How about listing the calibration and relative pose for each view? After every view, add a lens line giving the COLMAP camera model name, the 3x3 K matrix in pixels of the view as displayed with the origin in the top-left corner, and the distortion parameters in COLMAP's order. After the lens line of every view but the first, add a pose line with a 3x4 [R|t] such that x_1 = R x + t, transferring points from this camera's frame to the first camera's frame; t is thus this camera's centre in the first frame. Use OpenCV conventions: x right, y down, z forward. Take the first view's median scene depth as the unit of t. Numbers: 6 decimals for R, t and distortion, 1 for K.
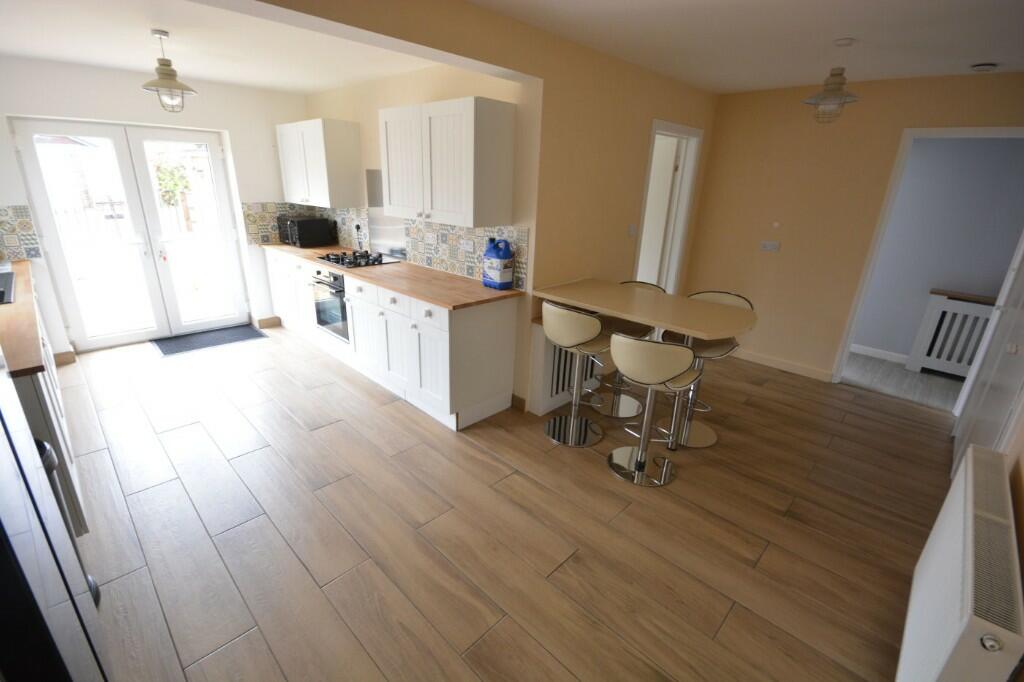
lens RADIAL K [[448.9, 0, 504.3], [0, 448.9, 338.1], [0, 0, 1]] dist [0.000719, 0.000122]
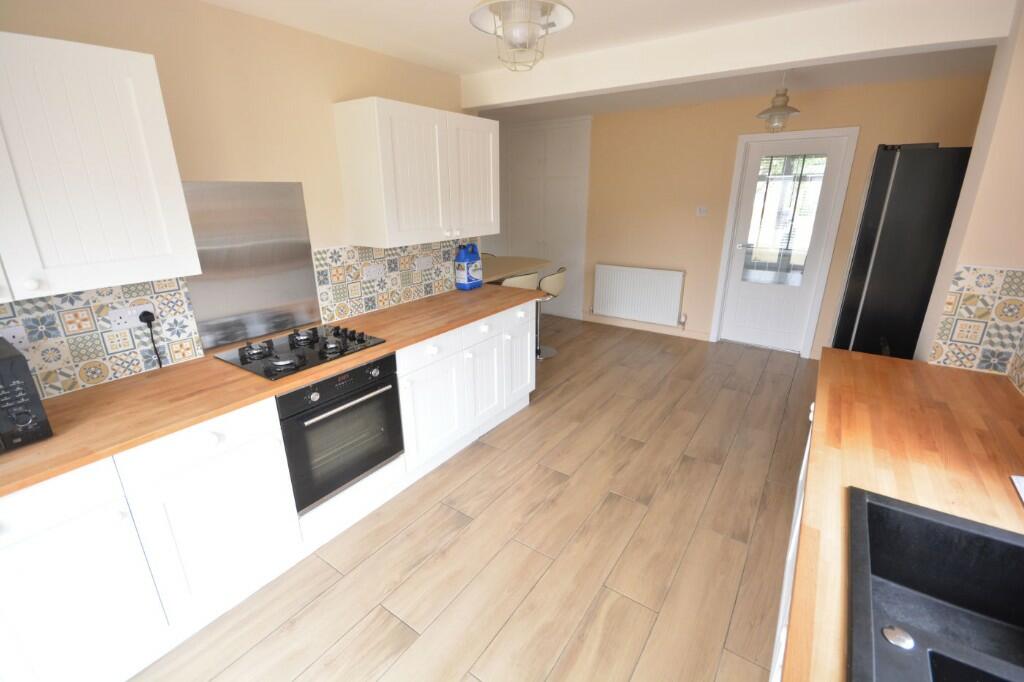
lens RADIAL K [[448.9, 0, 504.3], [0, 448.9, 338.1], [0, 0, 1]] dist [0.000719, 0.000122]
pose [[-0.157074, -0.336431, 0.928516, -1.000006], [0.332902, 0.867124, 0.370502, -0.352998], [-0.929787, 0.367301, -0.024204, 0.905288]]
